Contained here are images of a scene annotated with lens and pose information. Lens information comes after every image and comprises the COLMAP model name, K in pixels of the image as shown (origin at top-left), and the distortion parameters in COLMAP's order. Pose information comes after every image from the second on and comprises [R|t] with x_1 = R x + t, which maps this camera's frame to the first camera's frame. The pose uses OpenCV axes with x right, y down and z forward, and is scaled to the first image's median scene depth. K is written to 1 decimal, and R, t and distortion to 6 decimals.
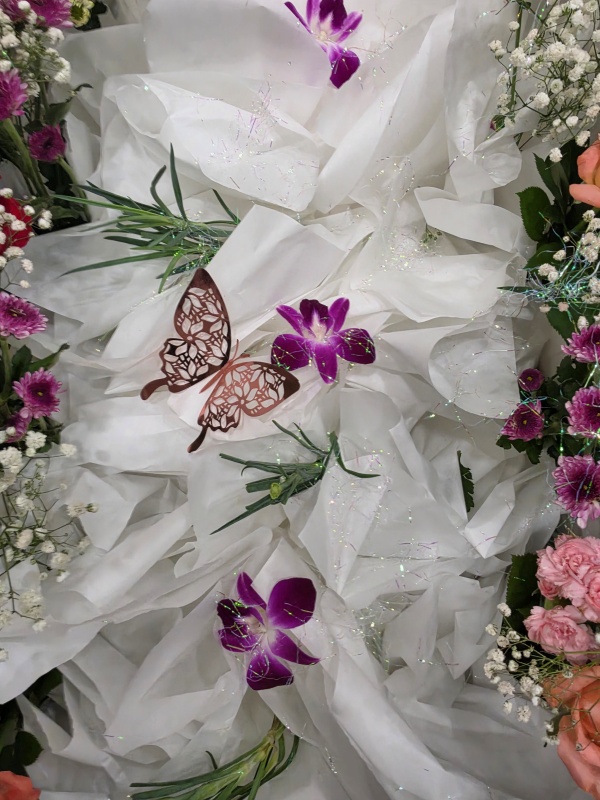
lens RADIAL K [[542.4, 0, 299.0], [0, 542.4, 400.1], [0, 0, 1]] dist [0.003714, 0.001379]
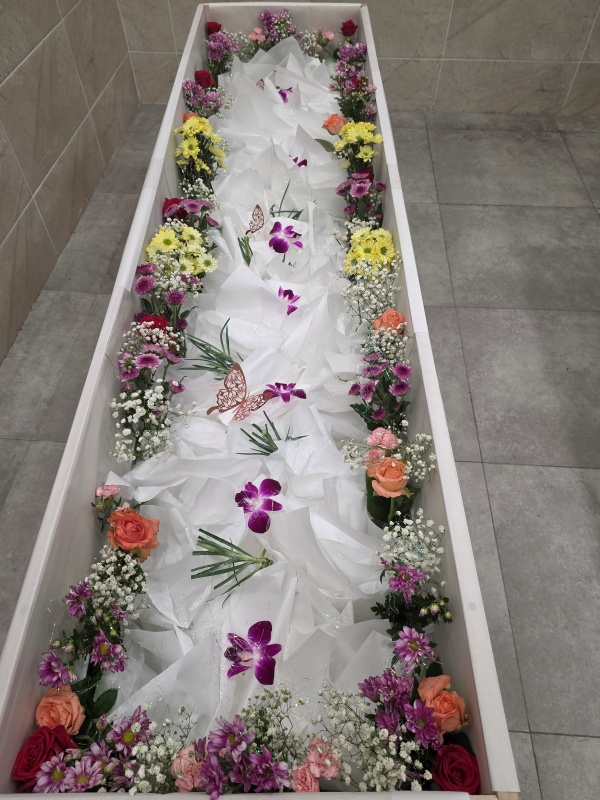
lens RADIAL K [[542.4, 0, 300.9], [0, 542.4, 401.6], [0, 0, 1]] dist [0.003714, 0.001379]
pose [[0.999236, 0.002630, 0.038998, 0.023527], [0.018300, 0.850142, -0.526236, 1.203987], [-0.034537, 0.526547, 0.849444, -1.039060]]
